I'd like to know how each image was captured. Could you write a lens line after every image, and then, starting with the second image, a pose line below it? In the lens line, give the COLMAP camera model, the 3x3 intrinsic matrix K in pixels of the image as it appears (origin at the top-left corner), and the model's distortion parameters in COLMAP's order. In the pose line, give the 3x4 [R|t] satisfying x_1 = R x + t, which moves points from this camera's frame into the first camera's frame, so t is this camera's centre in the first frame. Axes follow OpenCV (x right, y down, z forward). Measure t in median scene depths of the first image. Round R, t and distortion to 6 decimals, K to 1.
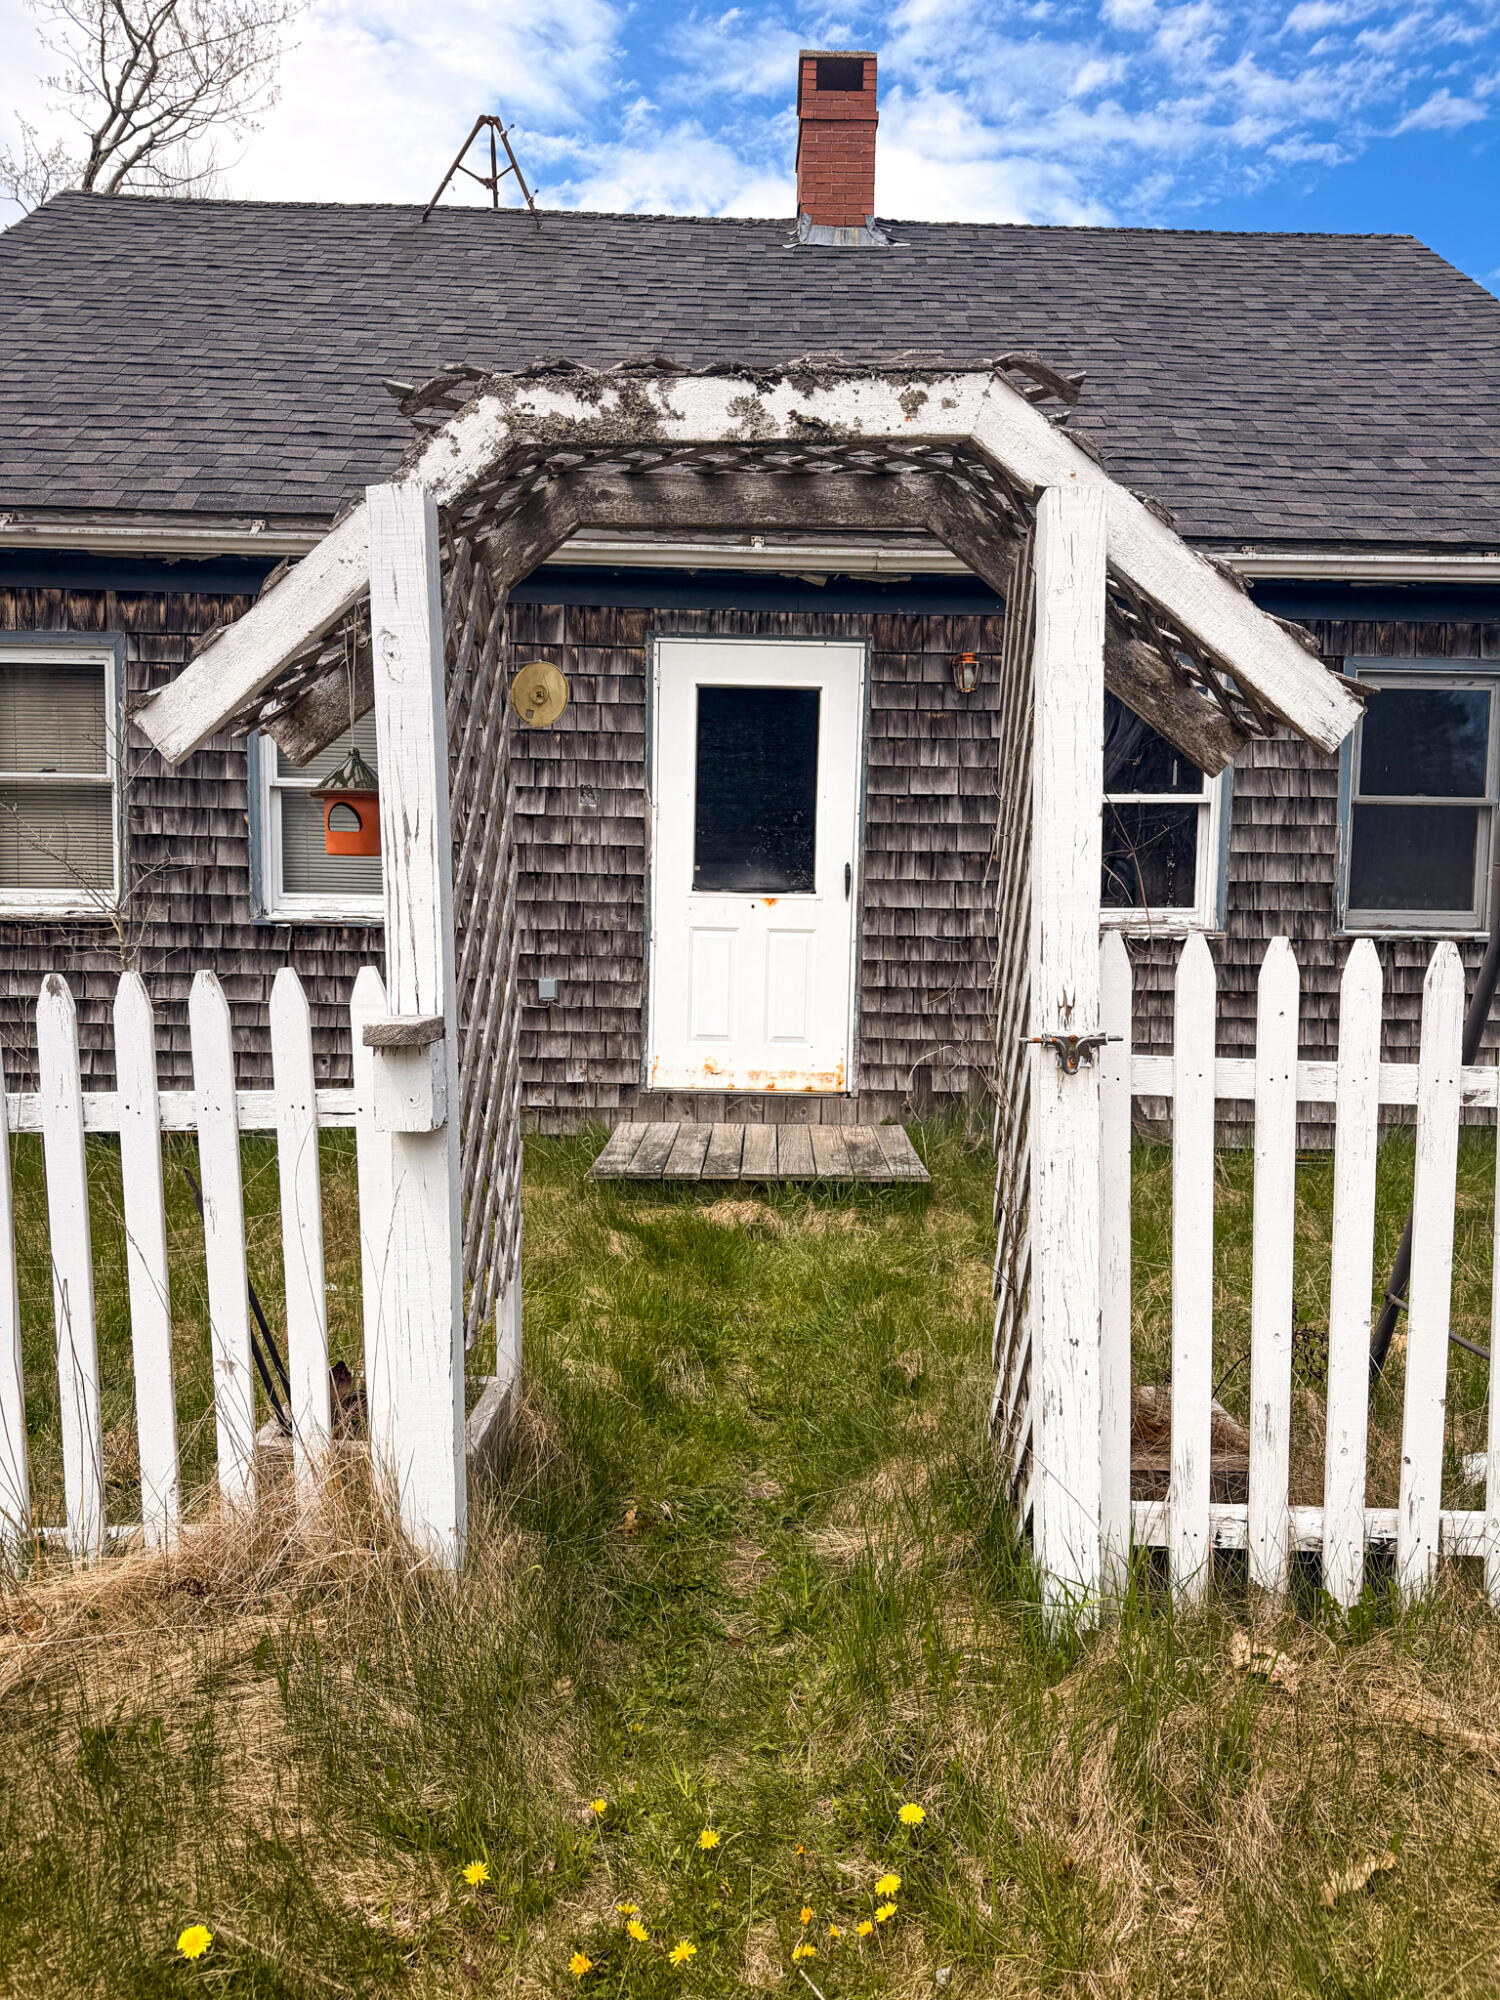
lens RADIAL K [[1351.2, 0, 749.6], [0, 1351.2, 988.8], [0, 0, 1]] dist [0.035751, -0.006497]
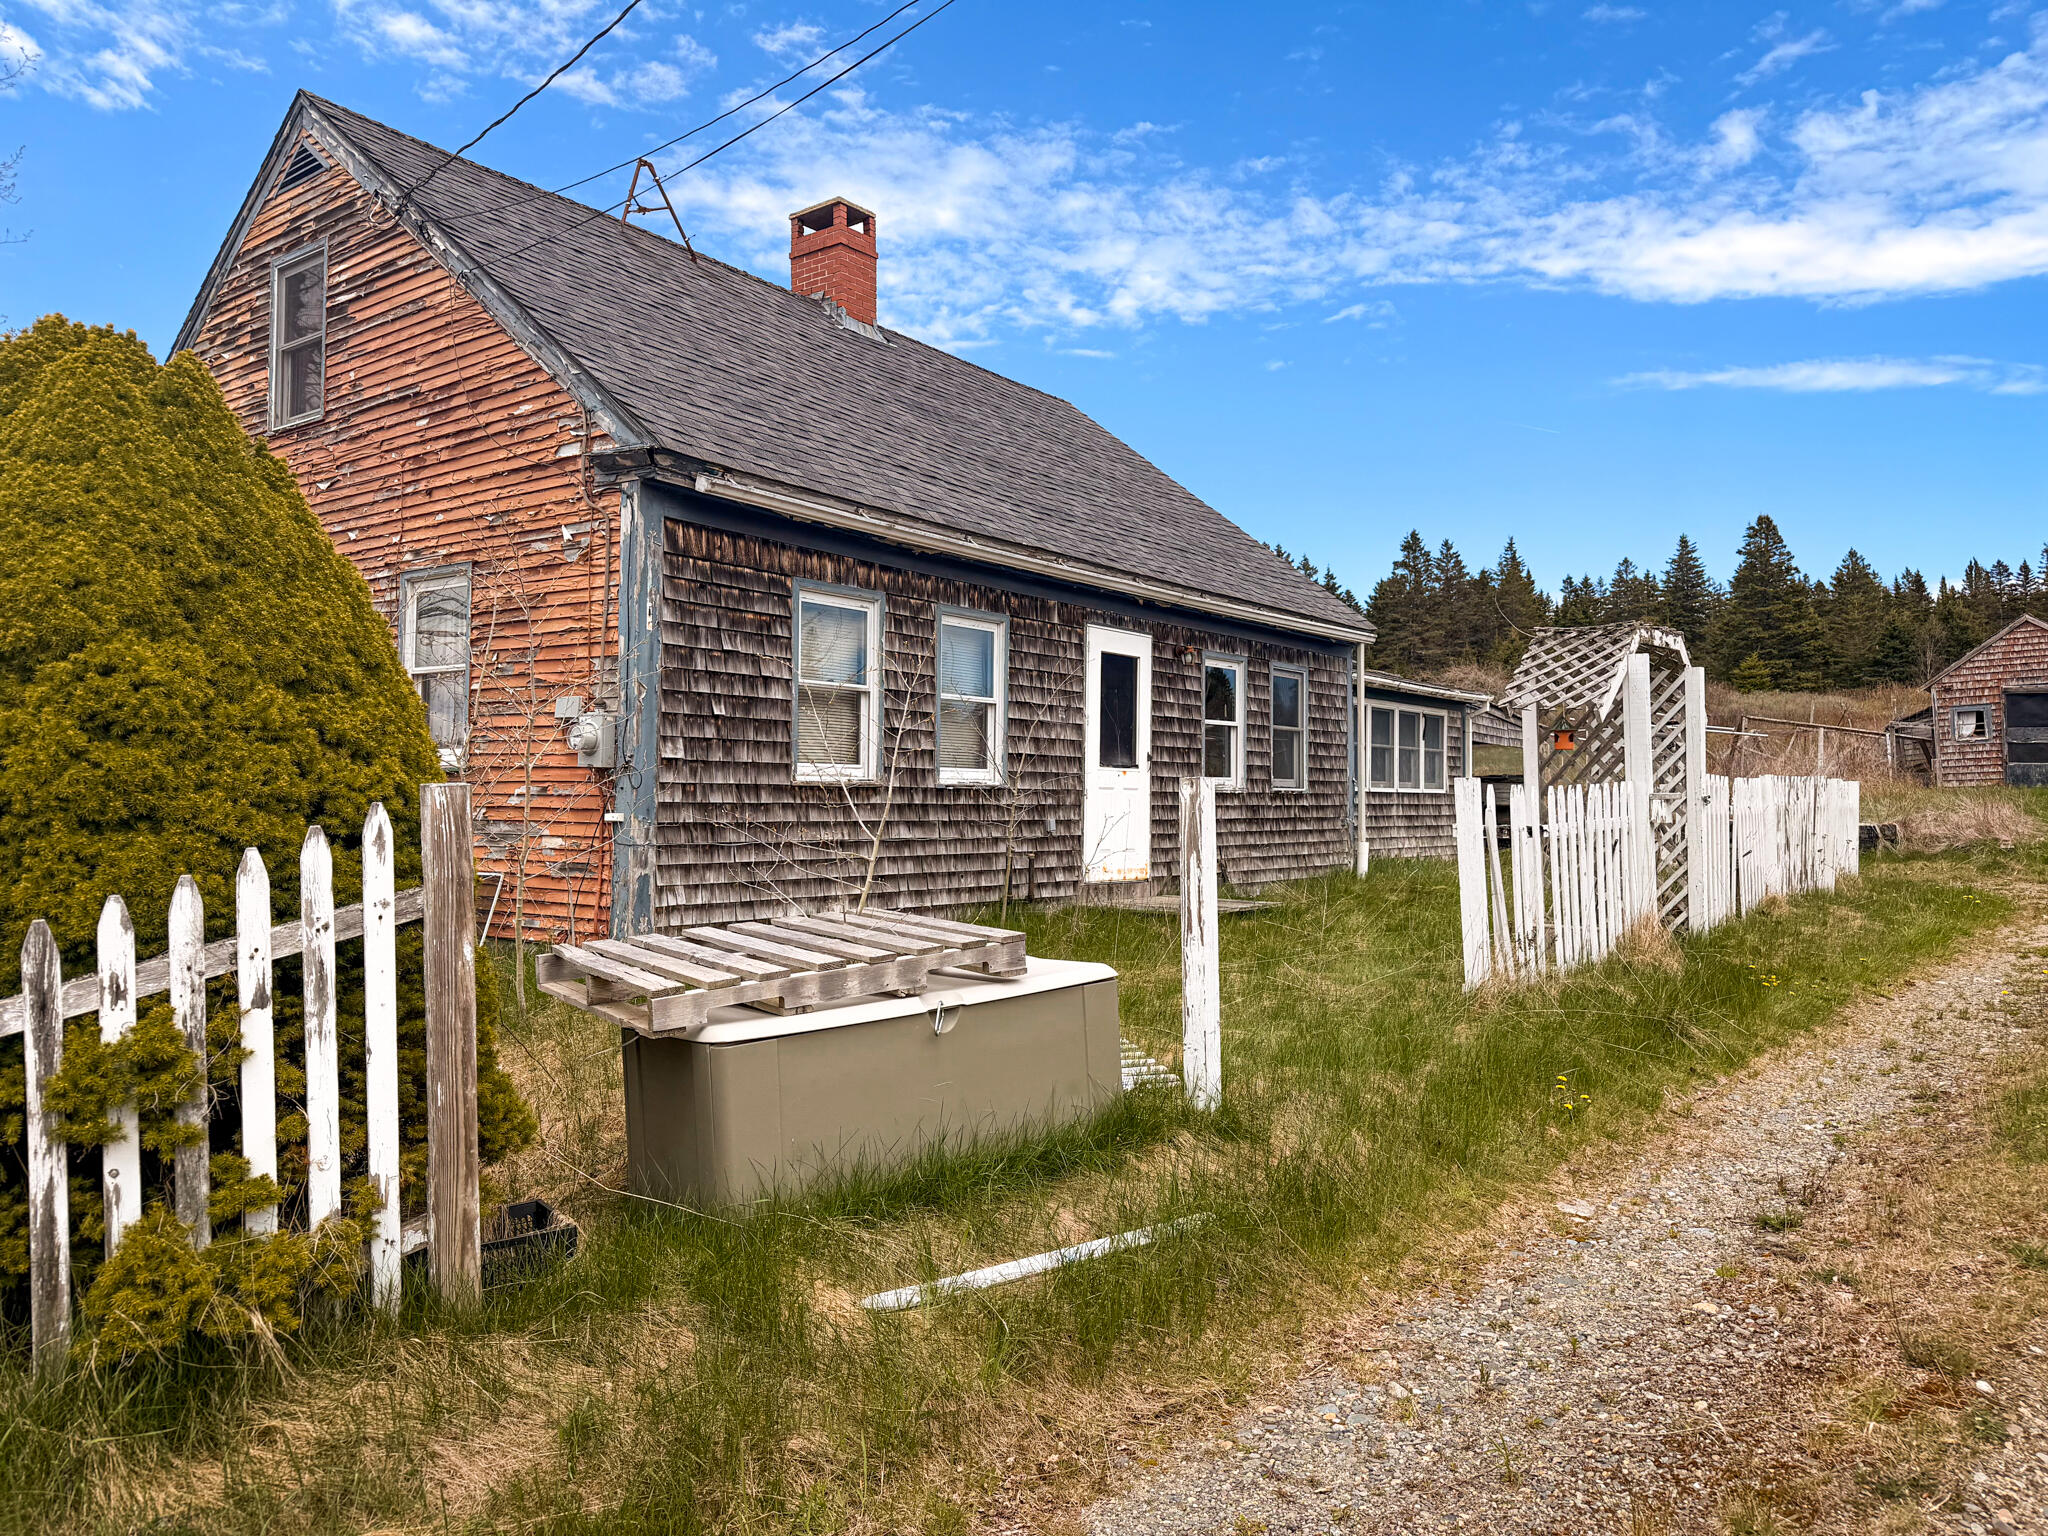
lens RADIAL K [[1383.6, 0, 1027.1], [0, 1383.6, 778.2], [0, 0, 1]] dist [0.035751, -0.006497]
pose [[0.632337, -0.000436, 0.774694, -1.489595], [0.069698, 0.995976, -0.056330, 0.036348], [-0.771552, 0.089614, 0.629823, -0.053594]]
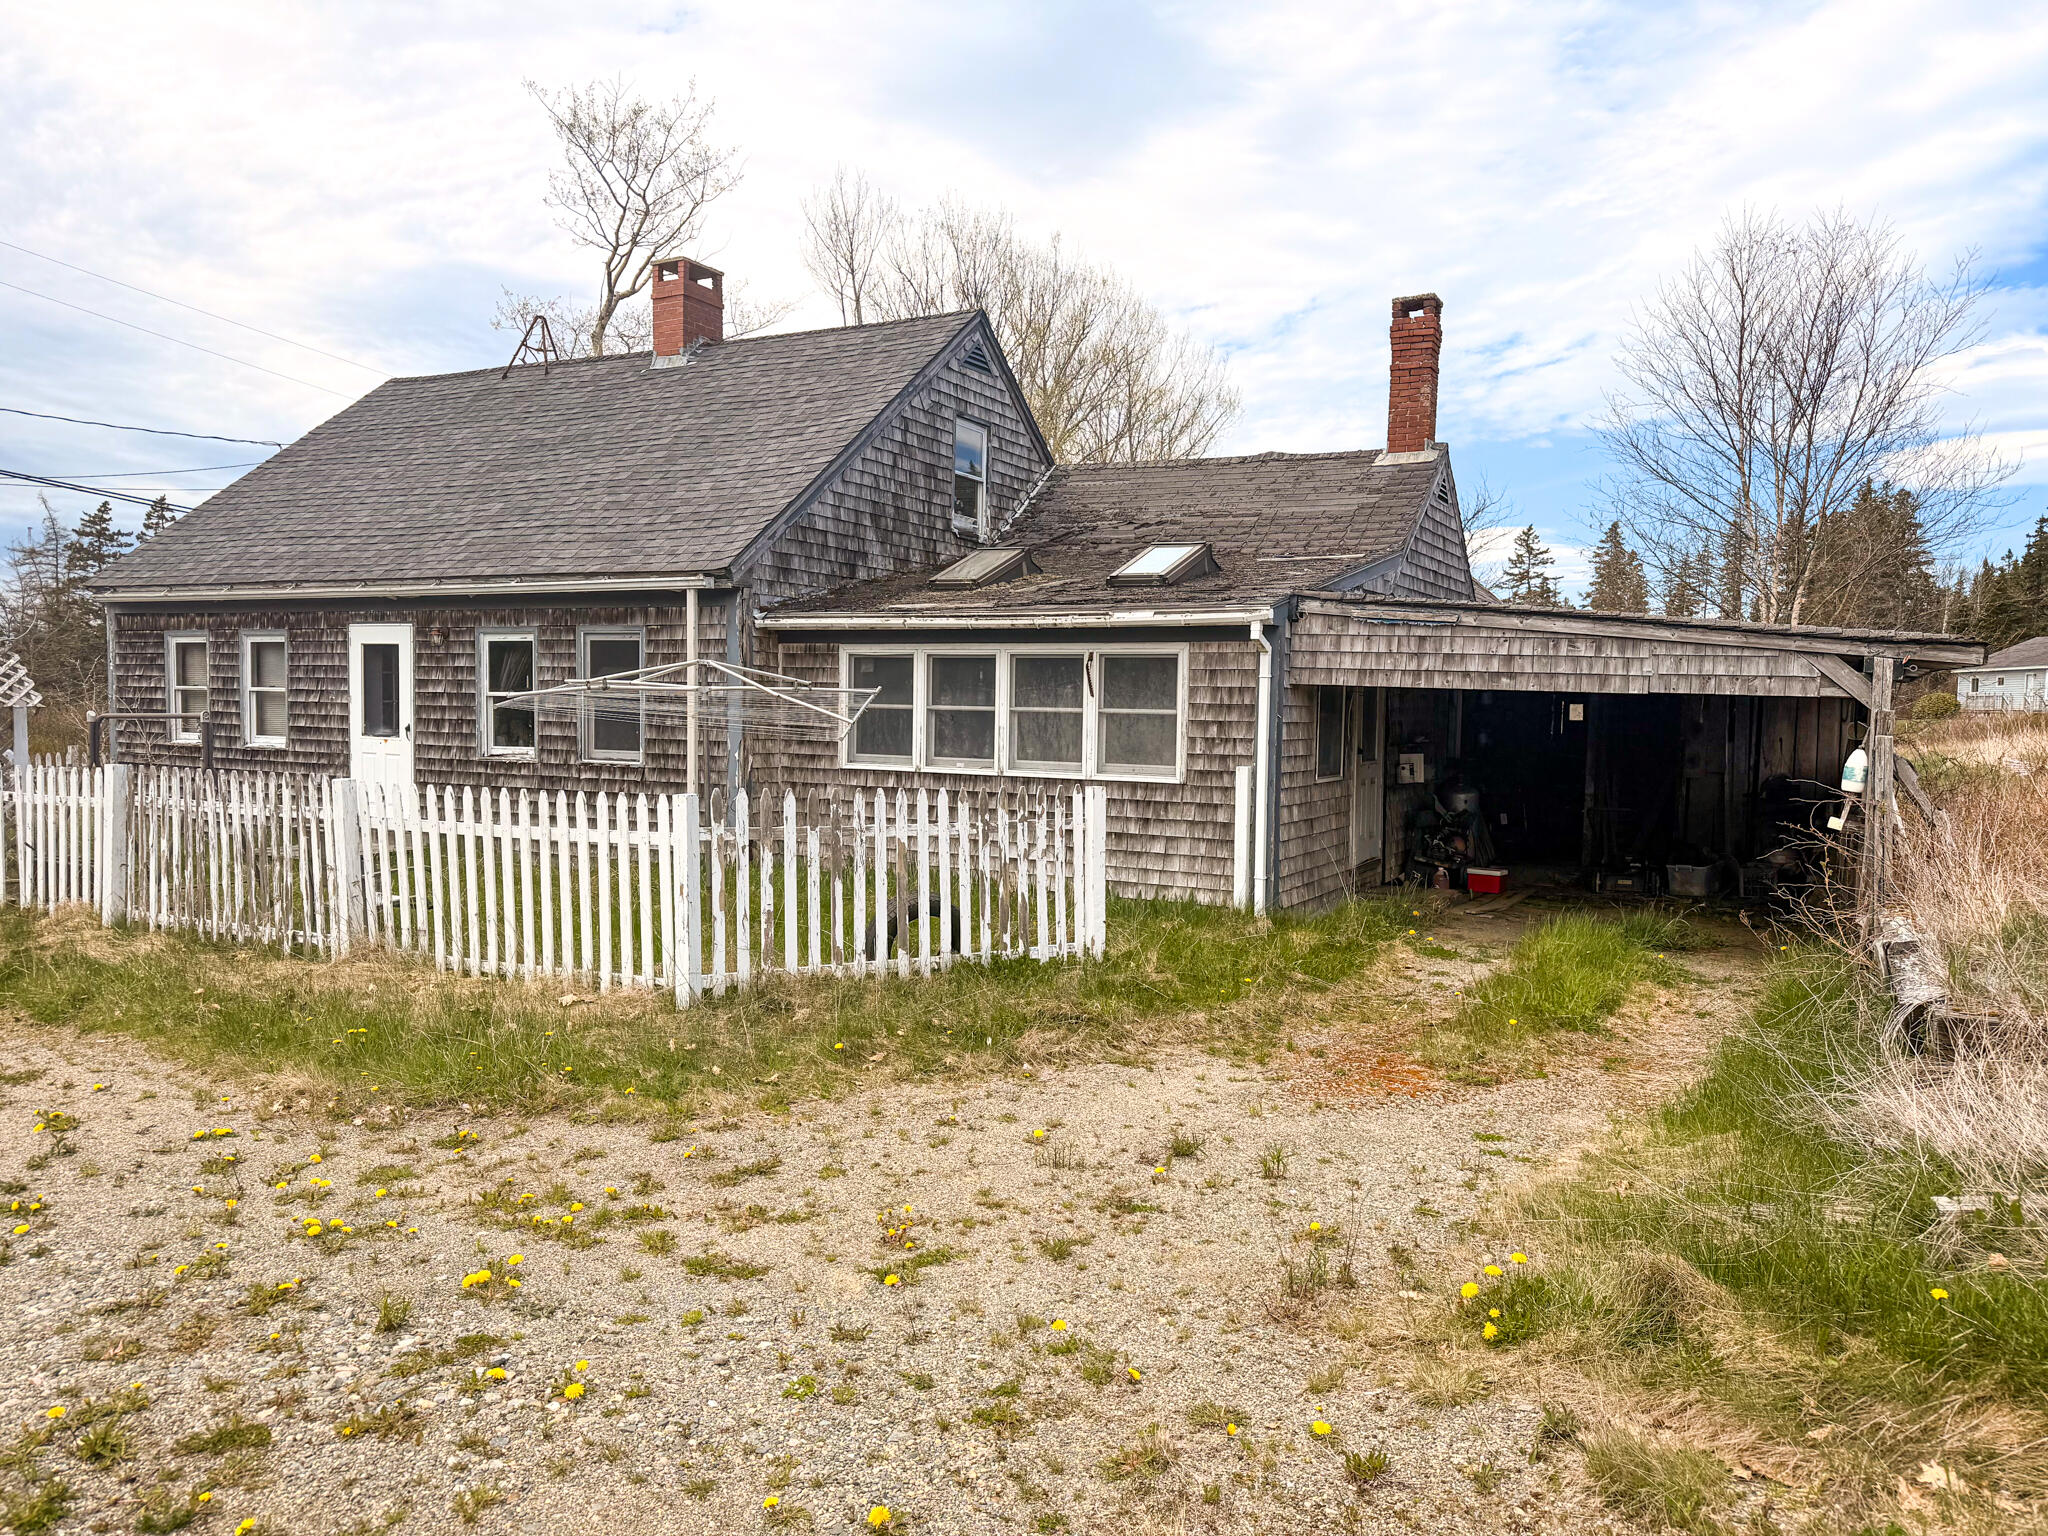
lens RADIAL K [[1383.6, 0, 1021.3], [0, 1383.6, 780.7], [0, 0, 1]] dist [0.035751, -0.006497]
pose [[0.866138, 0.027576, -0.499043, 2.043287], [-0.054637, 0.997717, -0.039697, 0.032717], [0.496809, 0.061650, 0.865667, -0.439586]]
